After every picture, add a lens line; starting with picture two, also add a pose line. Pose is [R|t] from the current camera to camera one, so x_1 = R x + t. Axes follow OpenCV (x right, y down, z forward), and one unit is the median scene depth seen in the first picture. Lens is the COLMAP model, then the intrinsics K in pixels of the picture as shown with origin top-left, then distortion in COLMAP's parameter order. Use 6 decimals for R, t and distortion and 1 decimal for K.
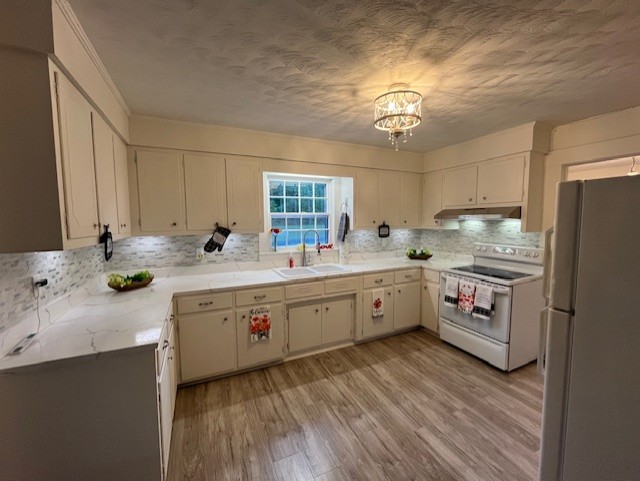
lens RADIAL K [[259.6, 0, 320.1], [0, 259.6, 239.6], [0, 0, 1]] dist [0.004001, -0.000156]
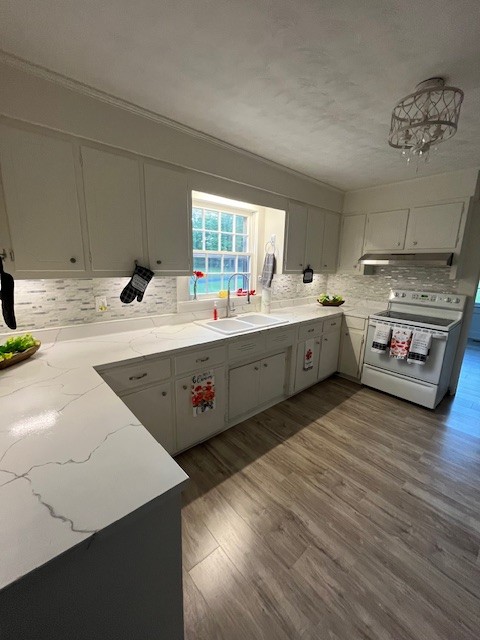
lens RADIAL K [[259.6, 0, 242.2], [0, 259.6, 319.7], [0, 0, 1]] dist [0.004001, -0.000156]
pose [[0.959872, -0.033371, 0.278447, -0.304671], [-0.004849, 0.990772, 0.135456, -0.002799], [-0.280398, -0.131370, 0.950852, 0.229685]]
